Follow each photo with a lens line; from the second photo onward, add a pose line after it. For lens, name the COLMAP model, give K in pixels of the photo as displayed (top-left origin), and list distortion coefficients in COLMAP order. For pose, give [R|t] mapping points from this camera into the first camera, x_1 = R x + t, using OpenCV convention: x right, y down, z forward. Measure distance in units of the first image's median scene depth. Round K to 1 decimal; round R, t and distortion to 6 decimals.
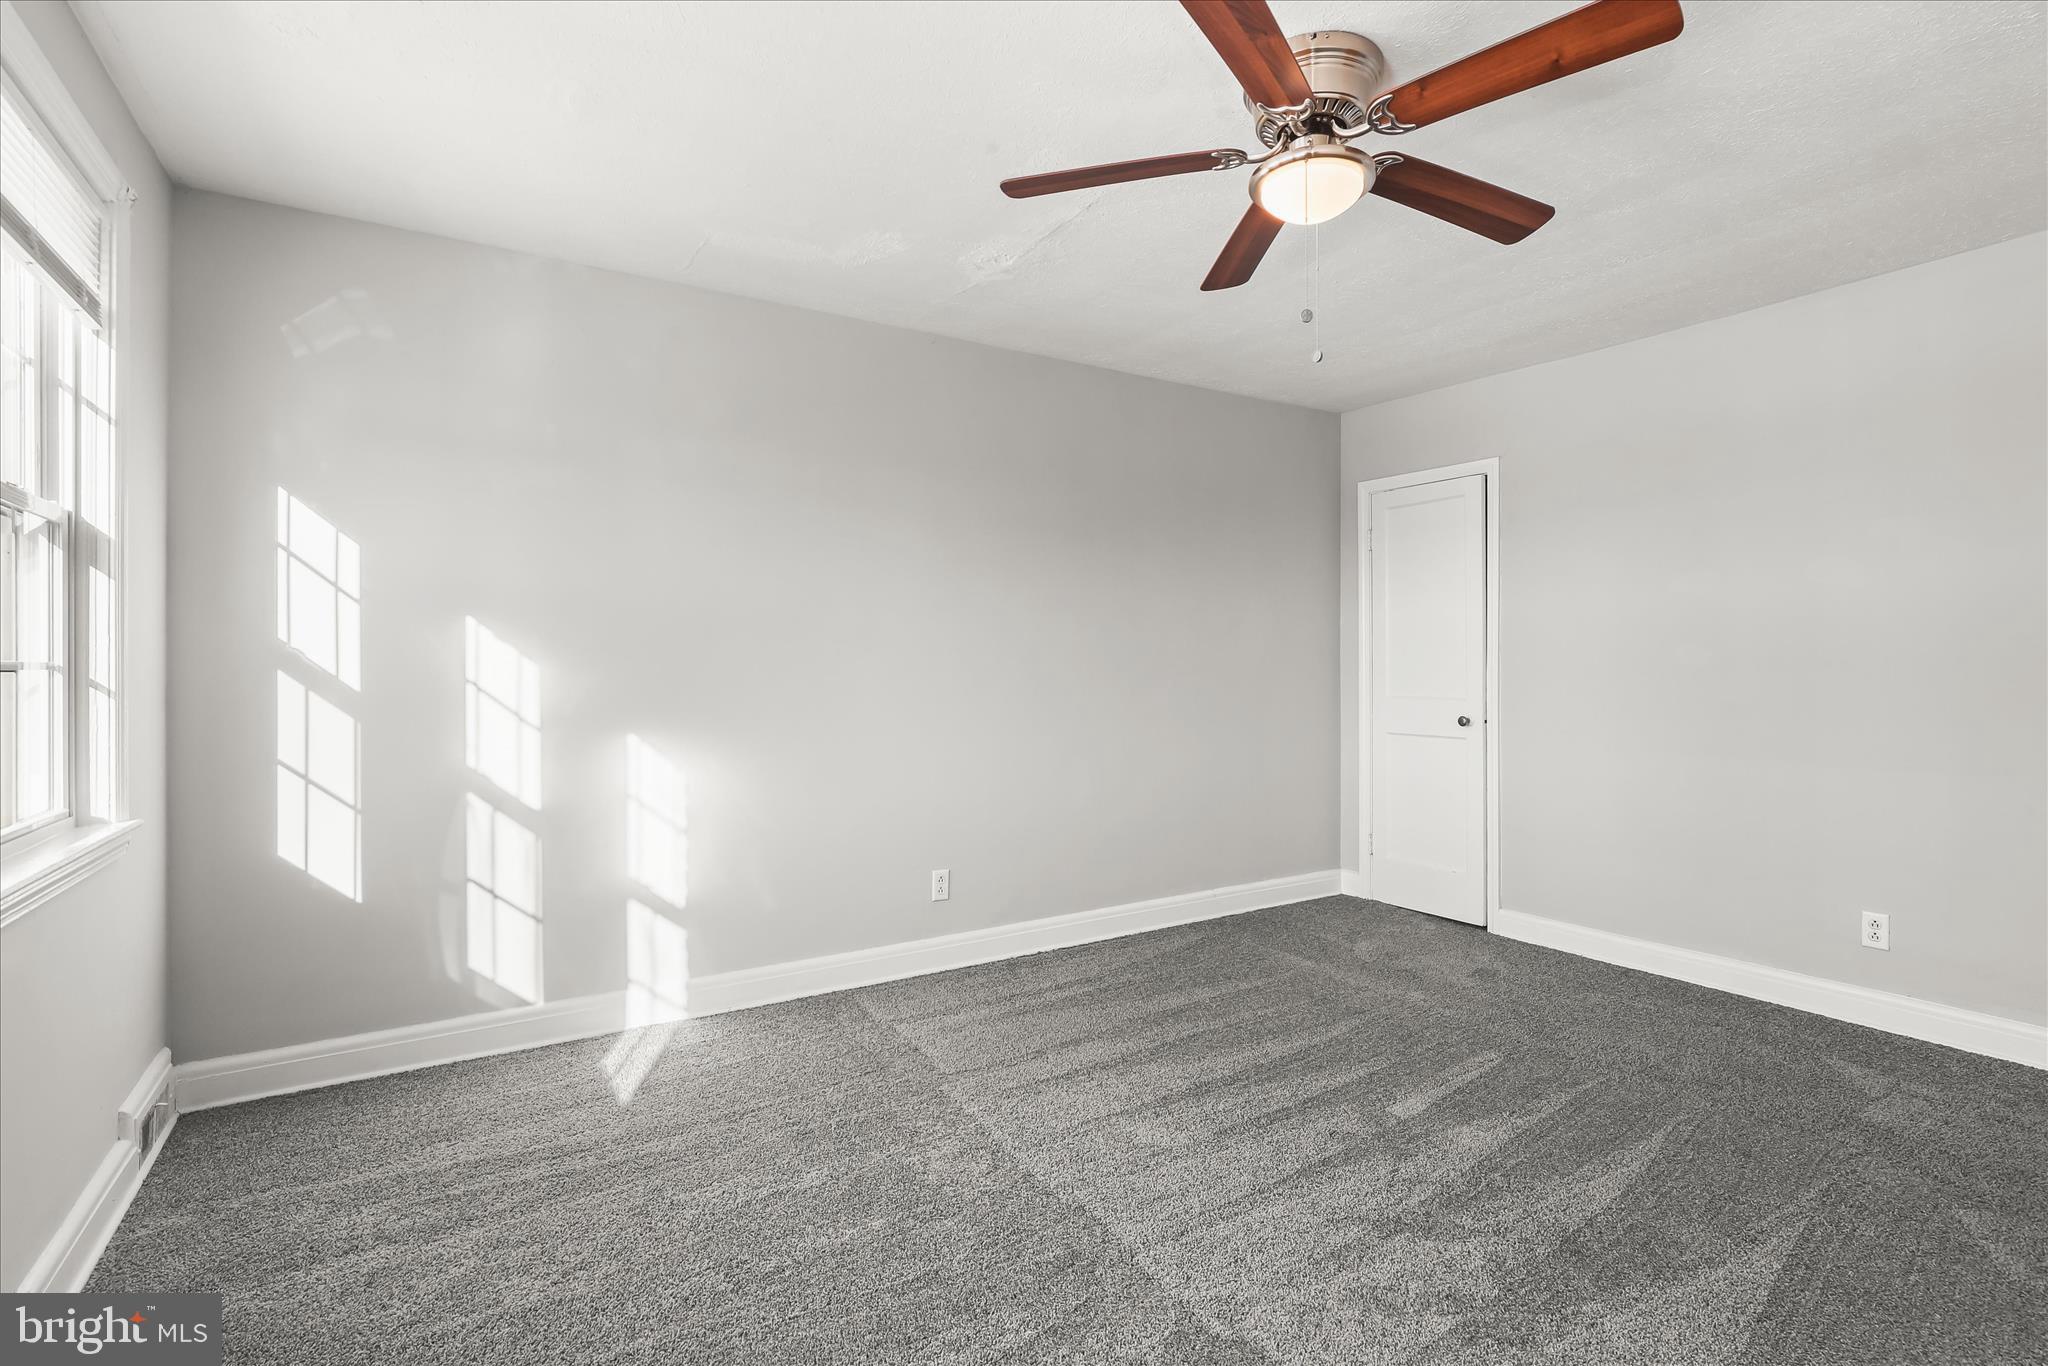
lens RADIAL K [[956.7, 0, 1018.9], [0, 956.7, 670.1], [0, 0, 1]] dist [-0.008824, -0.000441]
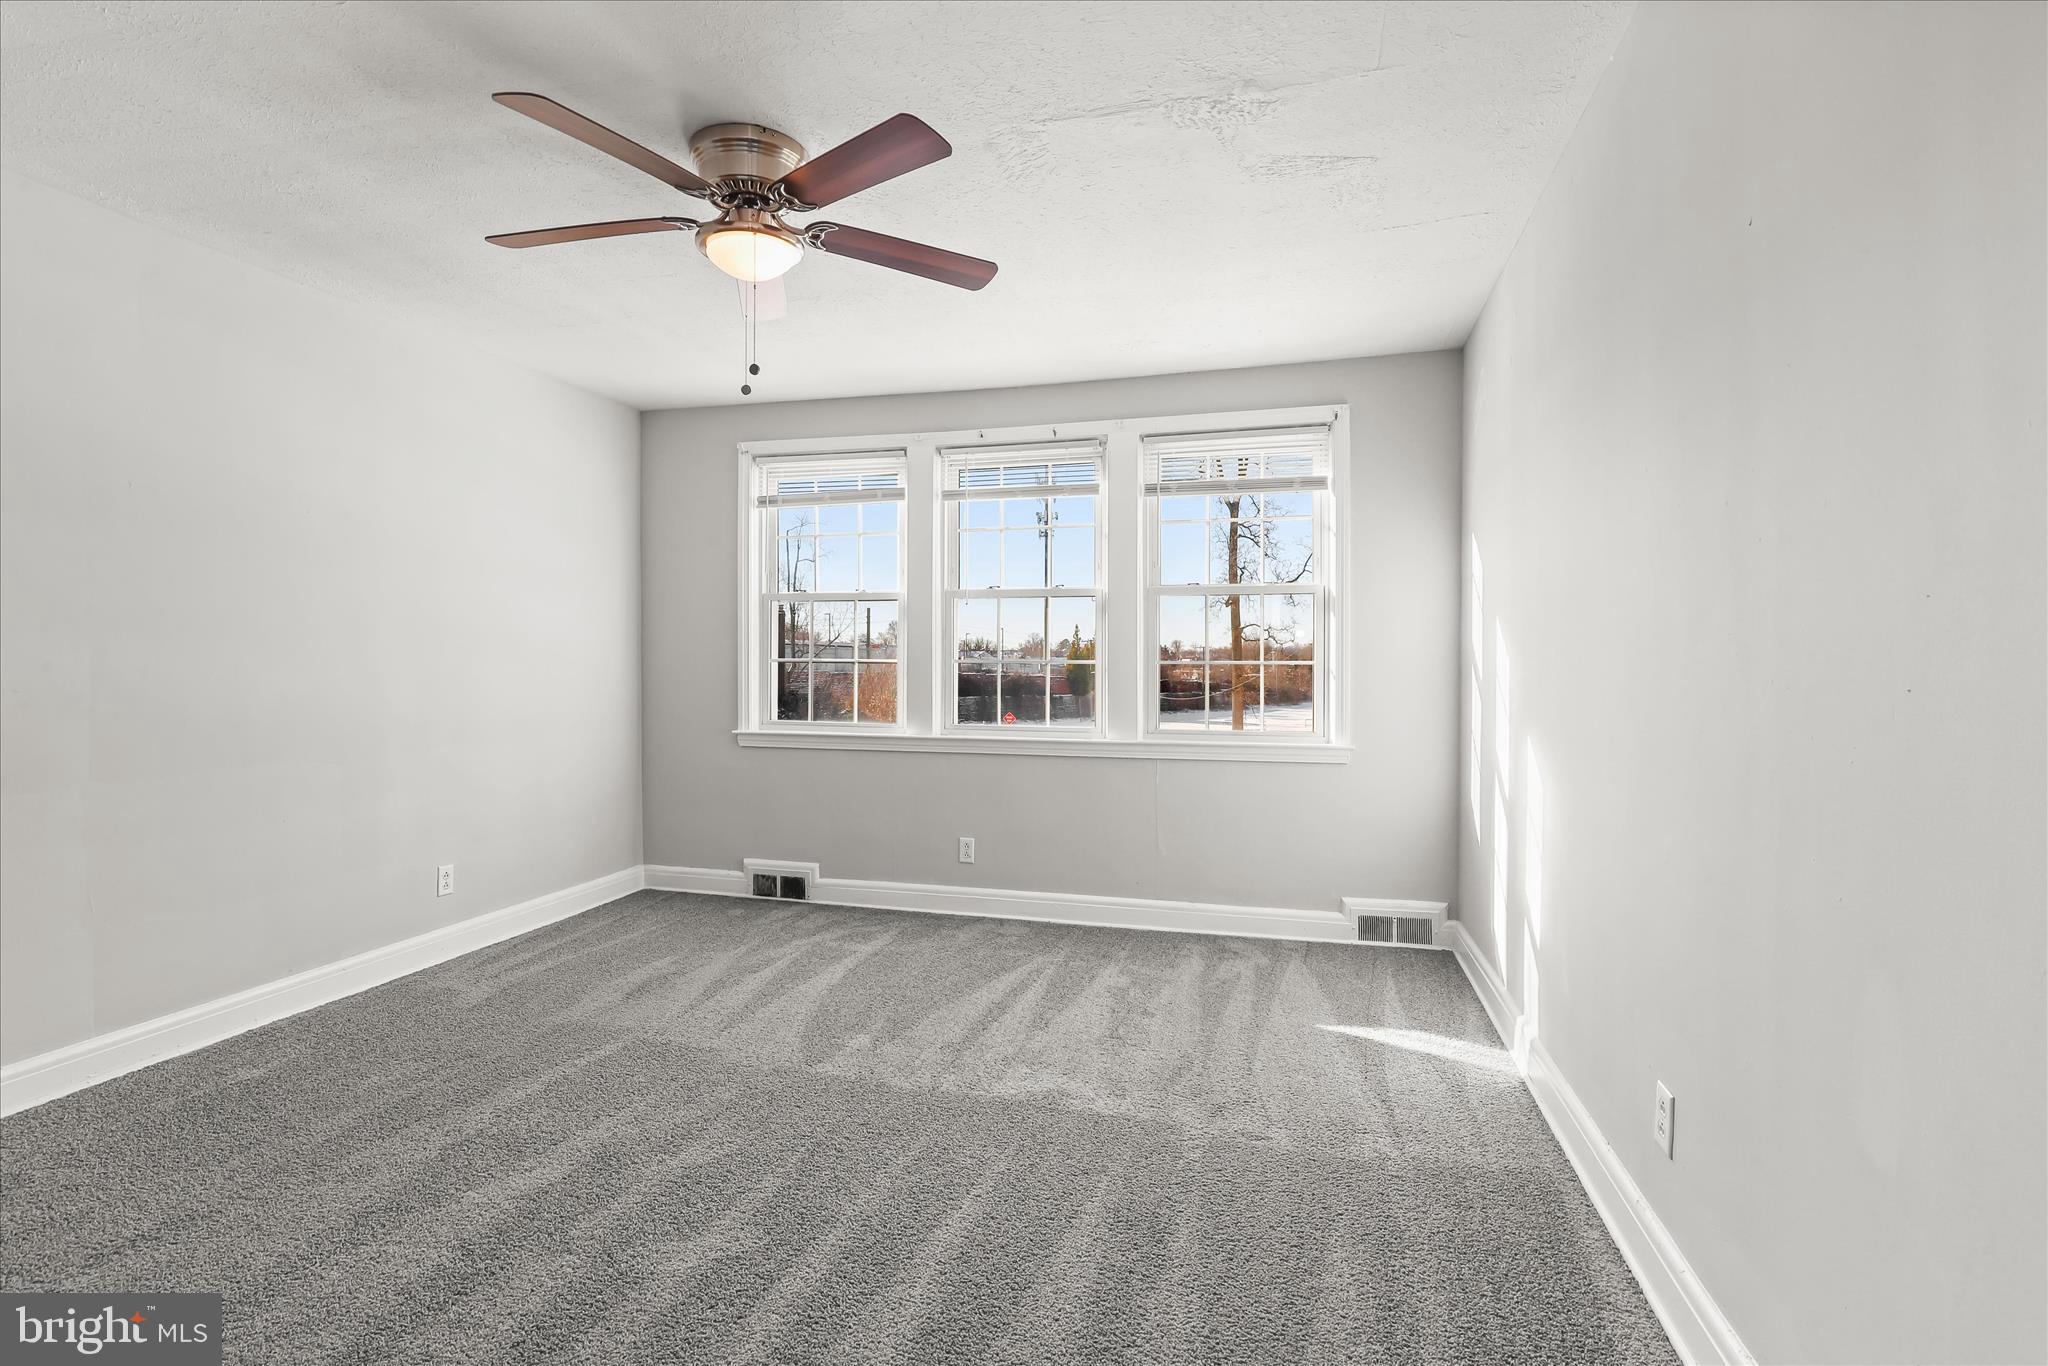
lens RADIAL K [[956.7, 0, 1018.9], [0, 956.7, 670.1], [0, 0, 1]] dist [-0.008824, -0.000441]
pose [[-0.737167, 0.000987, -0.675710, 0.596450], [-0.001836, 0.999992, 0.003463, 0.005668], [0.675709, 0.003793, -0.737159, 1.448661]]
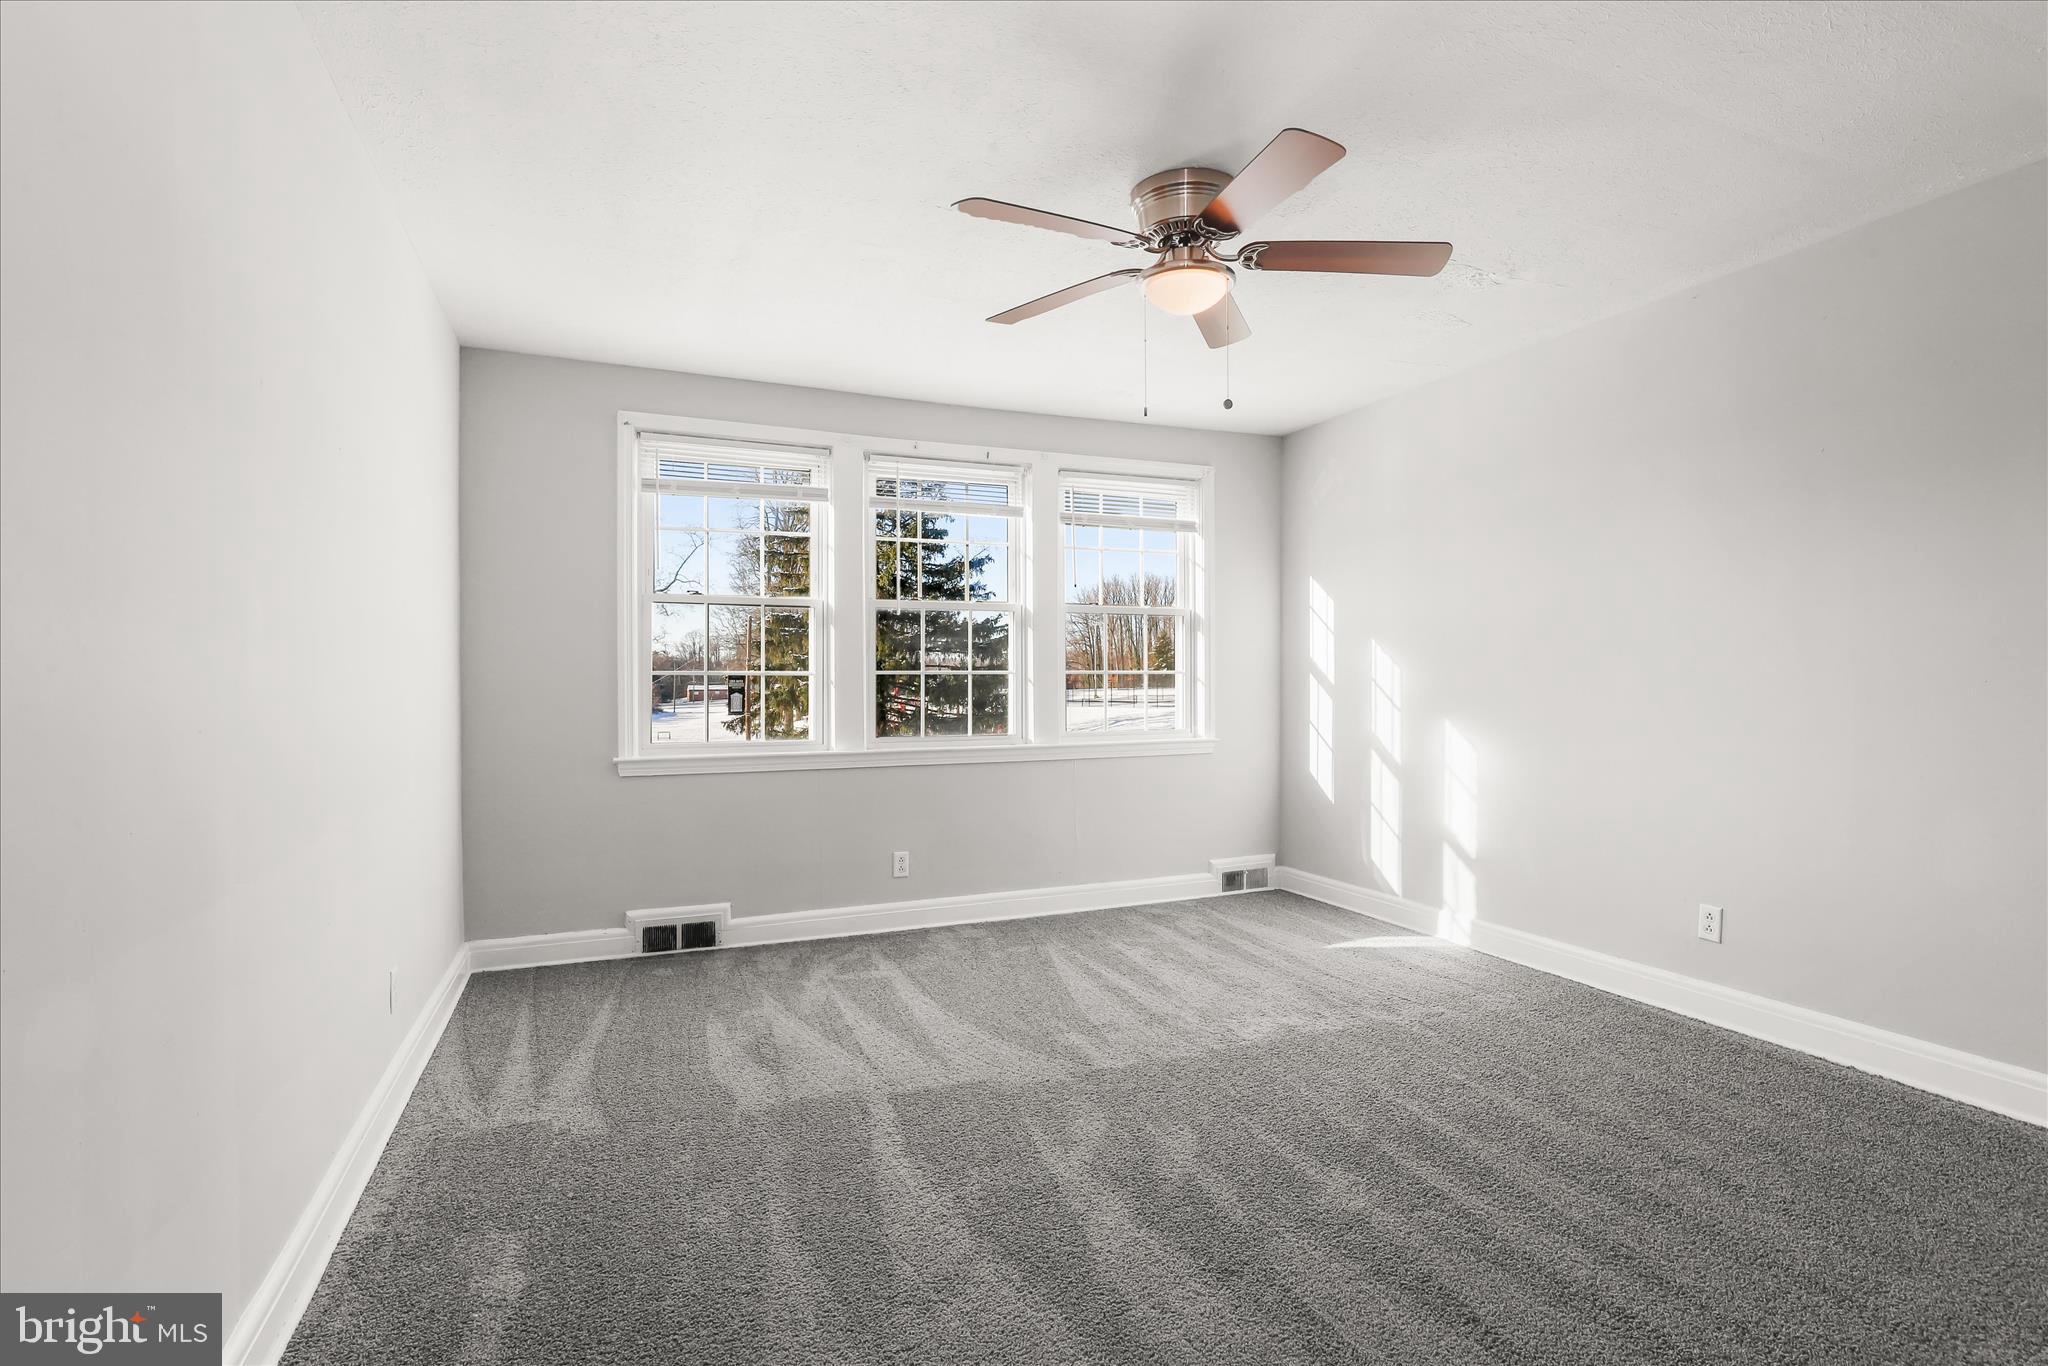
lens RADIAL K [[959.5, 0, 1024.0], [0, 959.5, 683.0], [0, 0, 1]] dist [-0.013327, 0.000068]
pose [[-0.172801, 0.007576, -0.984928, 1.092409], [0.006244, 0.999959, 0.006596, 0.003716], [0.984937, -0.005010, -0.172841, 0.703024]]
